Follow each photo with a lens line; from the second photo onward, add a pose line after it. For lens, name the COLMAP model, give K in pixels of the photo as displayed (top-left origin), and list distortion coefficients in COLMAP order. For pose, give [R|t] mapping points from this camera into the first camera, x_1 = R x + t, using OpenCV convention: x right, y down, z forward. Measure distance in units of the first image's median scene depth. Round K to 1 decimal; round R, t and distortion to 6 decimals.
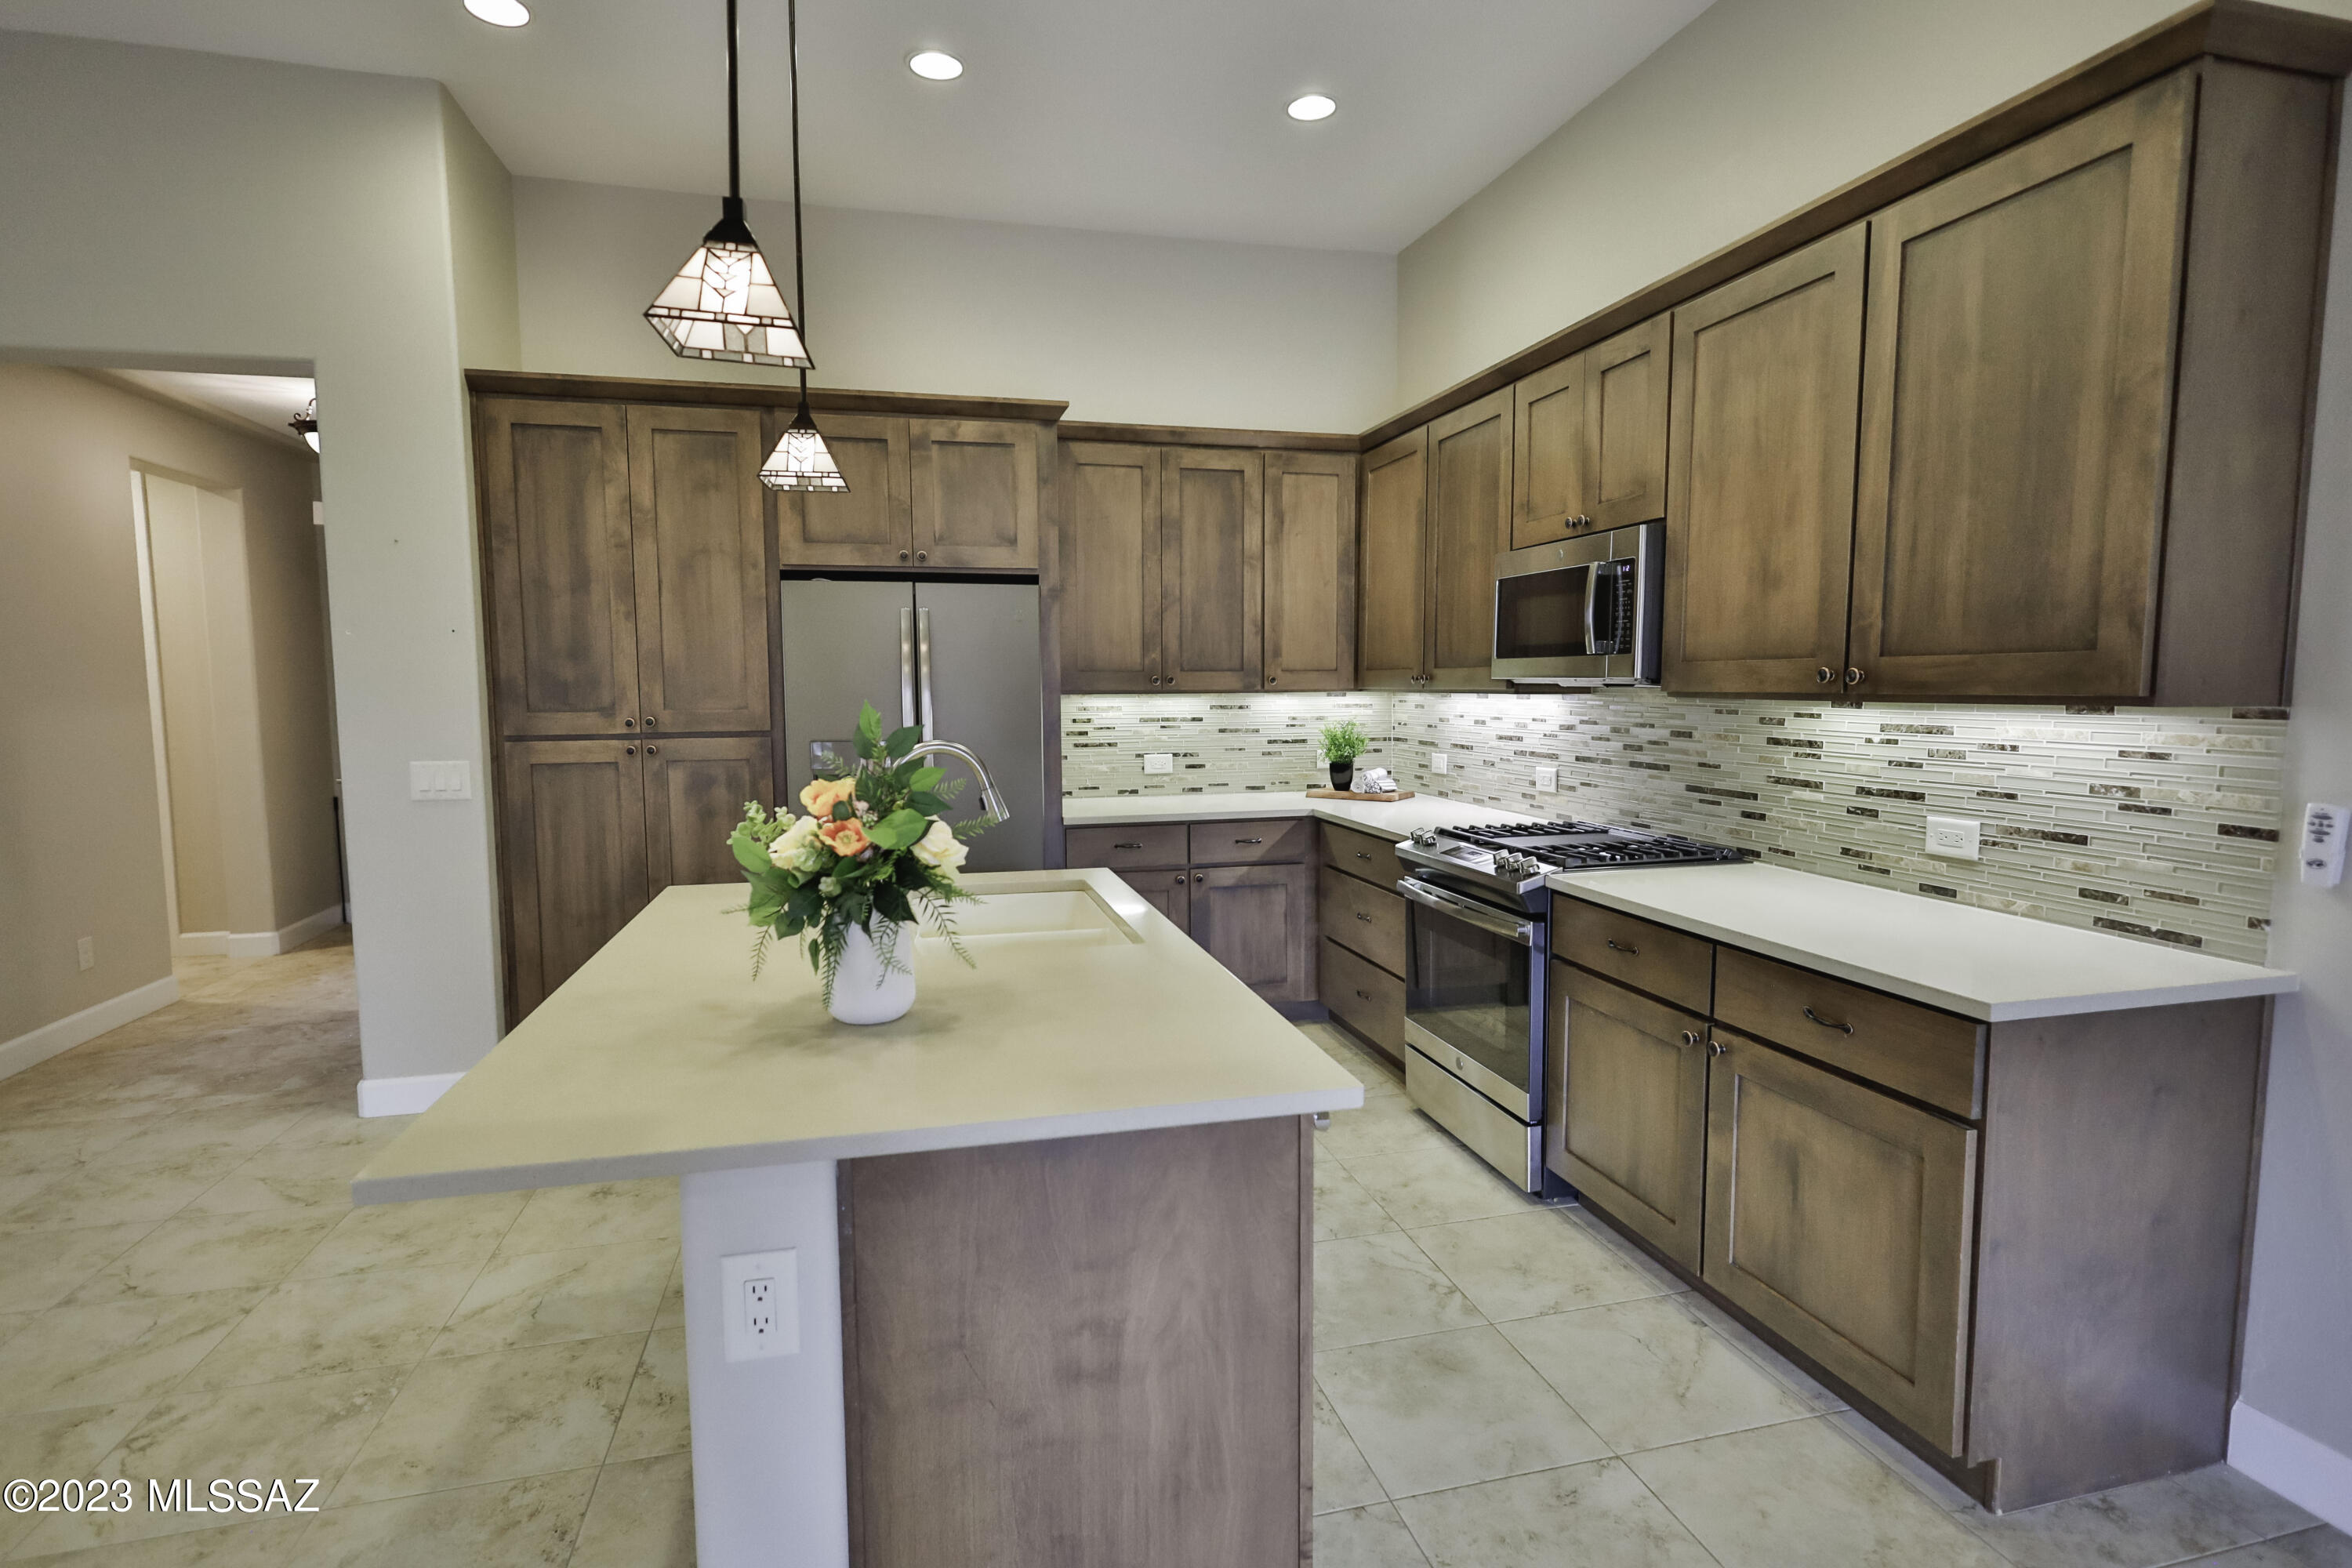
lens RADIAL K [[1164.1, 0, 1185.7], [0, 1164.1, 780.6], [0, 0, 1]] dist [0.003341, -0.001394]
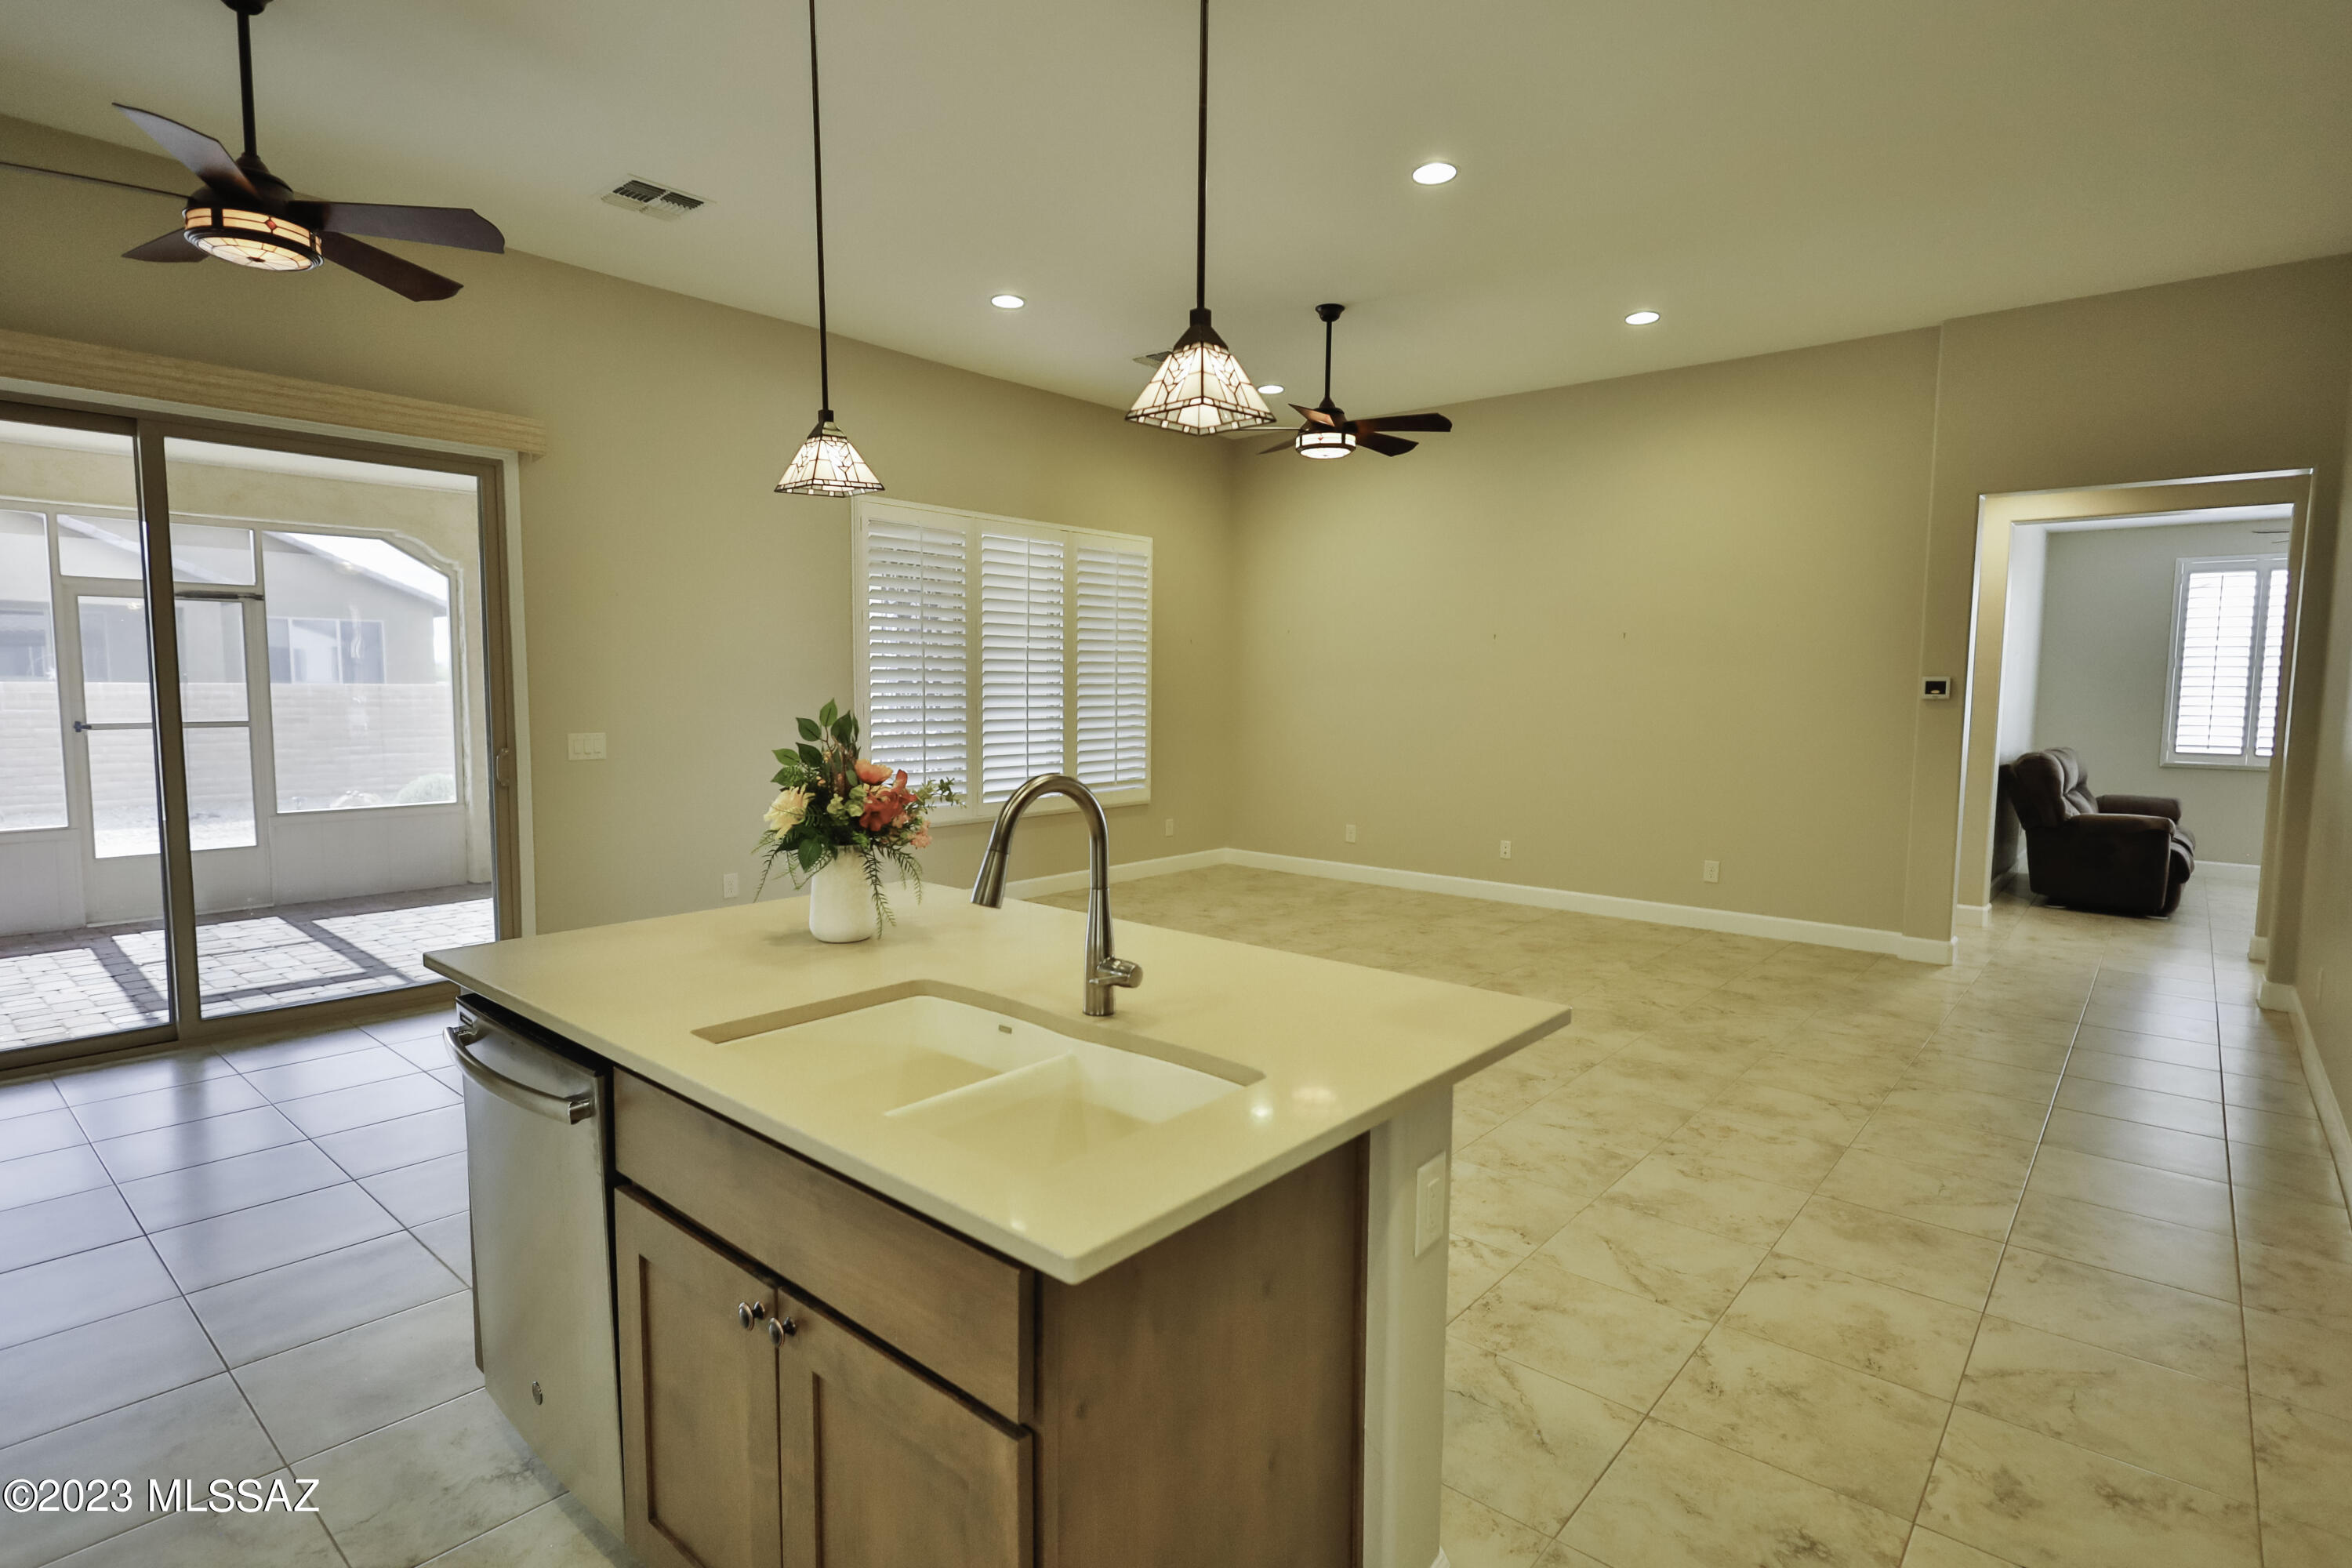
lens RADIAL K [[1164.1, 0, 1185.6], [0, 1164.1, 788.8], [0, 0, 1]] dist [0.003341, -0.001394]
pose [[-0.818416, 0.048380, -0.572586, 0.069877], [-0.055027, 0.985271, 0.161902, -0.091467], [0.571985, 0.164011, -0.803700, 1.046164]]
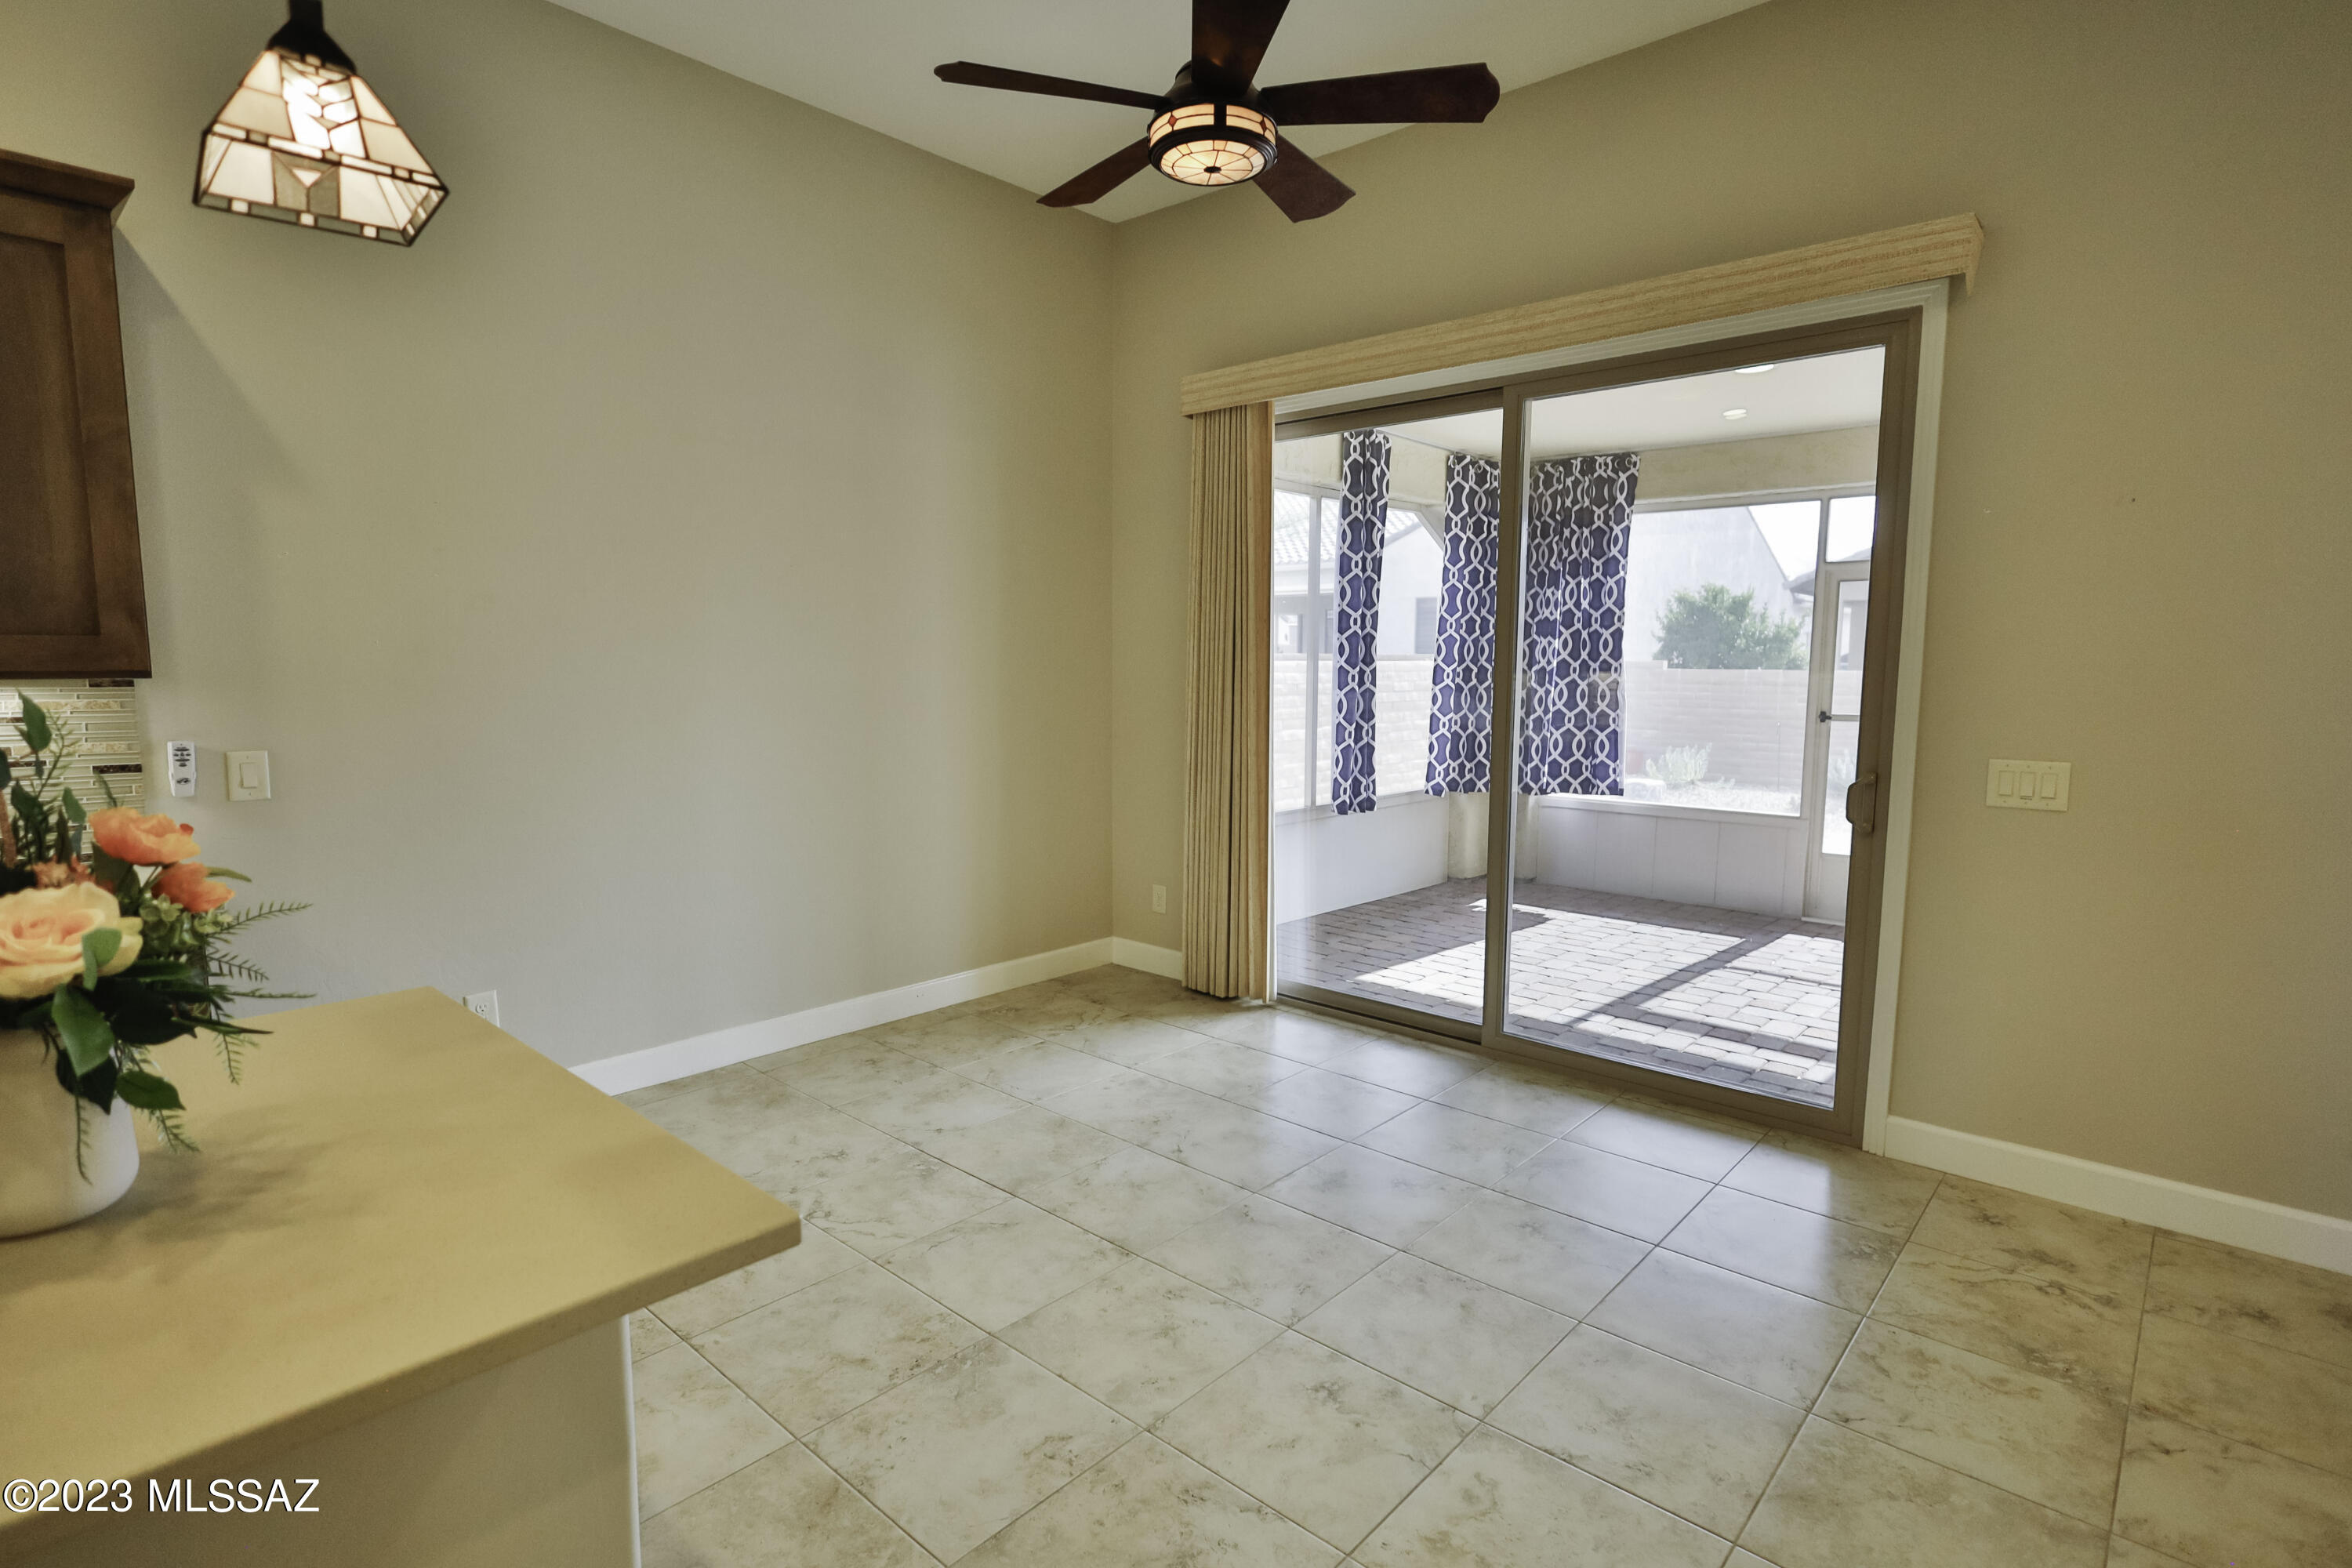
lens RADIAL K [[1164.1, 0, 1169.2], [0, 1164.1, 783.0], [0, 0, 1]] dist [0.003341, -0.001394]
pose [[-0.548336, -0.086391, 0.831784, -0.498628], [0.069868, 0.986439, 0.148513, -0.030811], [-0.833334, 0.139550, -0.534864, 0.376487]]
